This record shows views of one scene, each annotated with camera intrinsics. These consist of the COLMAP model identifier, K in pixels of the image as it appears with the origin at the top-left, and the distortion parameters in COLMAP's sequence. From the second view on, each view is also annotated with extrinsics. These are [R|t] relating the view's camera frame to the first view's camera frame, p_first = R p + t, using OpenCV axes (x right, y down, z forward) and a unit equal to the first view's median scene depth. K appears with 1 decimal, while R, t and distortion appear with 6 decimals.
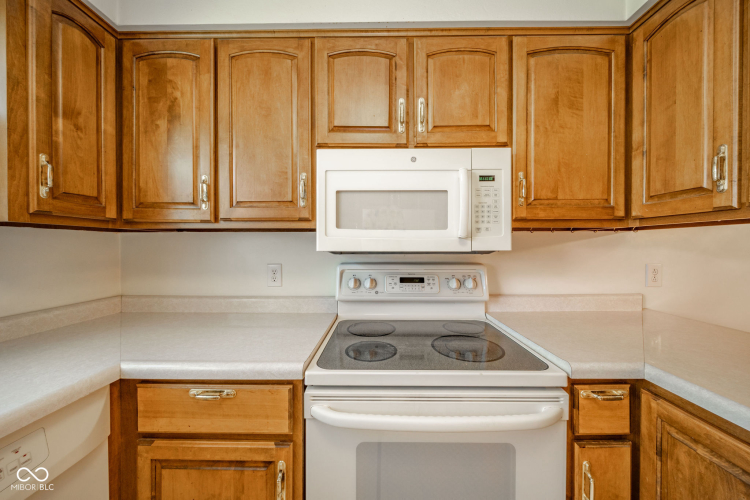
lens RADIAL K [[263.7, 0, 375.0], [0, 263.7, 250.0], [0, 0, 1]] dist [-0.002151, -0.000221]
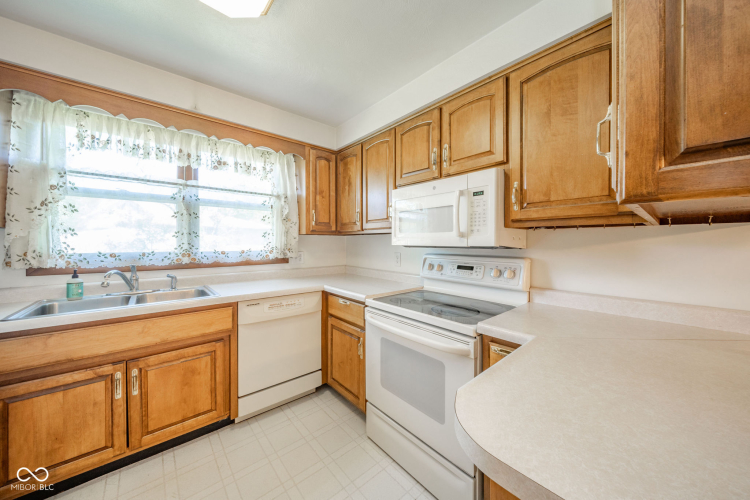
lens RADIAL K [[263.7, 0, 375.0], [0, 263.7, 250.0], [0, 0, 1]] dist [-0.002151, -0.000221]
pose [[0.655428, 0.024147, -0.754871, 1.064576], [-0.014134, 0.999706, 0.019707, 0.003393], [0.755125, -0.002247, 0.655577, -0.296048]]
